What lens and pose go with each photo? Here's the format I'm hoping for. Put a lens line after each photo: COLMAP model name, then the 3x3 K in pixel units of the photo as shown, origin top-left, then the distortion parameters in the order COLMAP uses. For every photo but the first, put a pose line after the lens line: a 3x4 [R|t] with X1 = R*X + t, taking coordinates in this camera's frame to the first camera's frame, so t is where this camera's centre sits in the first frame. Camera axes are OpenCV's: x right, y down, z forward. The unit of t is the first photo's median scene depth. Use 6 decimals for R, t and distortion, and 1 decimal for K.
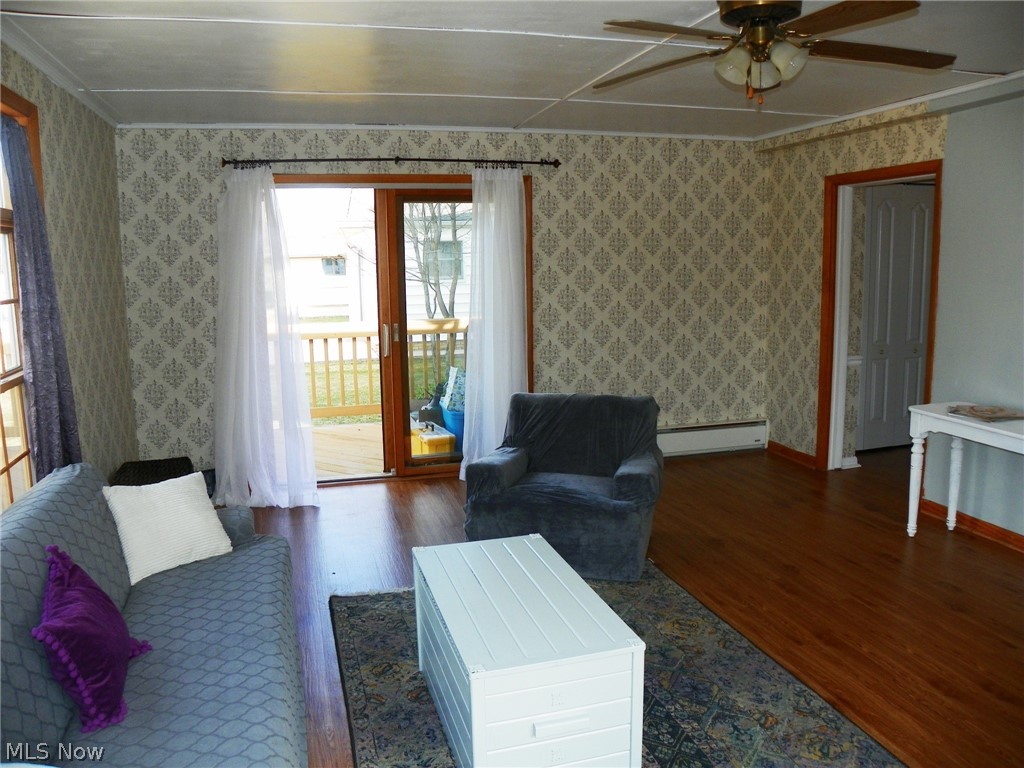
lens RADIAL K [[780.3, 0, 512.4], [0, 780.3, 377.1], [0, 0, 1]] dist [-0.157376, 0.098922]
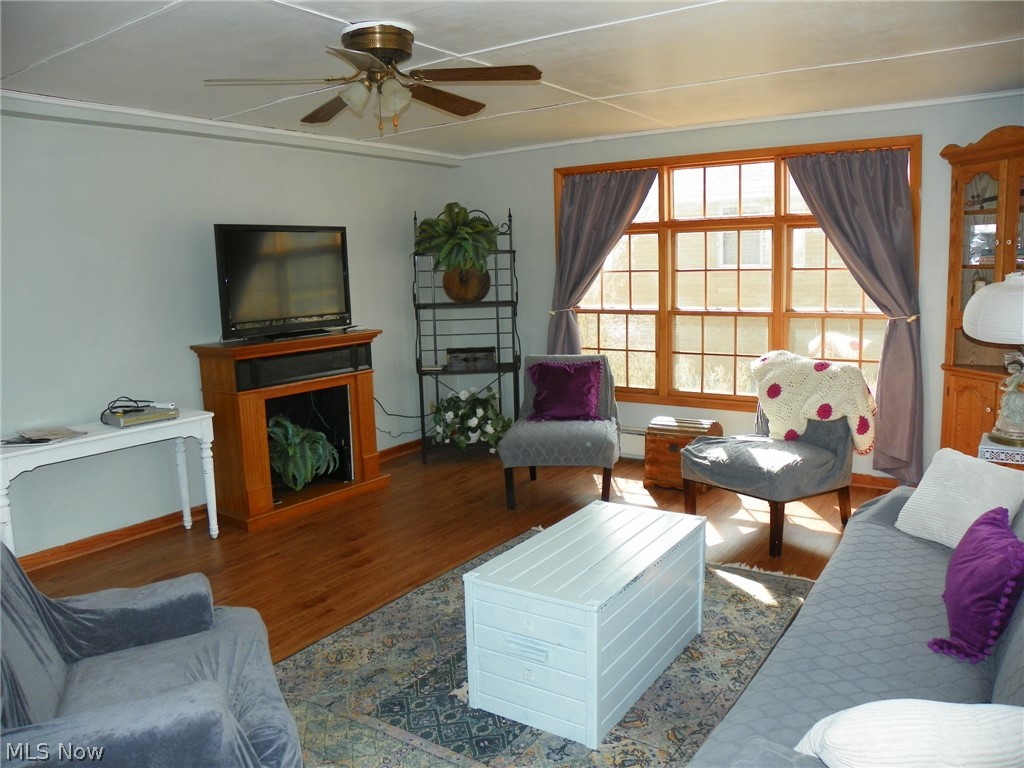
lens RADIAL K [[780.3, 0, 512.4], [0, 780.3, 377.1], [0, 0, 1]] dist [-0.157376, 0.098922]
pose [[-0.643484, -0.073743, 0.761899, -0.686622], [0.153031, 0.962861, 0.222441, -0.205308], [-0.750007, 0.259732, -0.608300, 1.541916]]
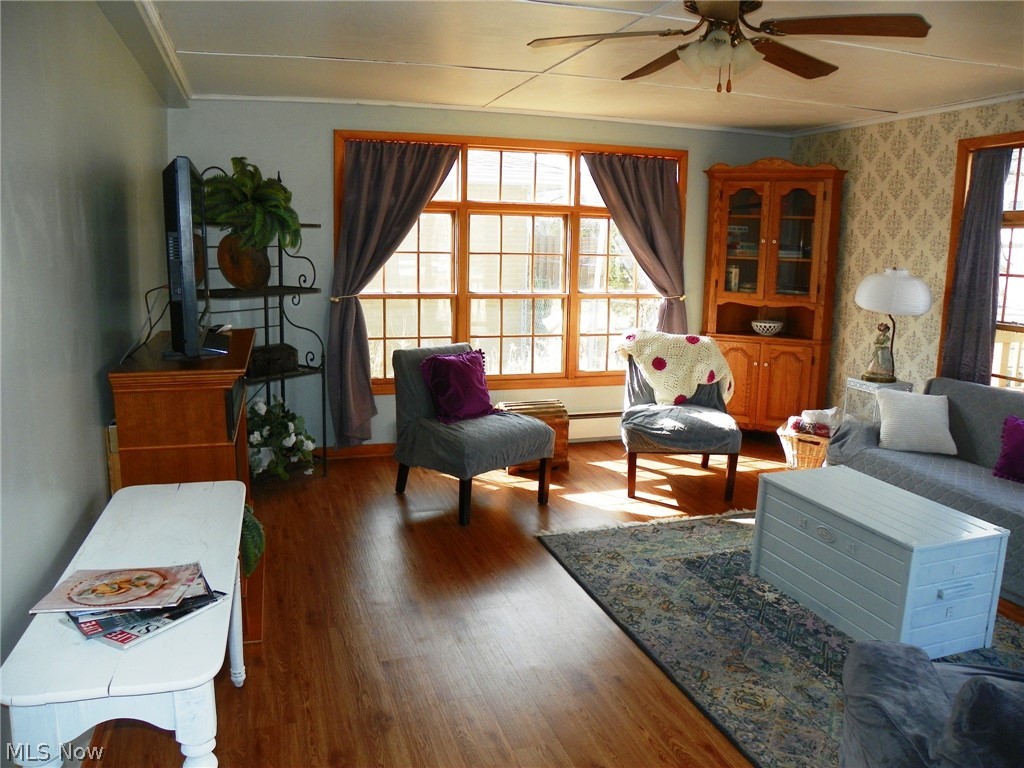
lens RADIAL K [[780.3, 0, 512.4], [0, 780.3, 377.1], [0, 0, 1]] dist [-0.157376, 0.098922]
pose [[-0.999306, 0.003925, -0.037035, 0.592941], [-0.008092, 0.947785, 0.318808, -0.294351], [0.036353, 0.318886, -0.947096, 1.913877]]
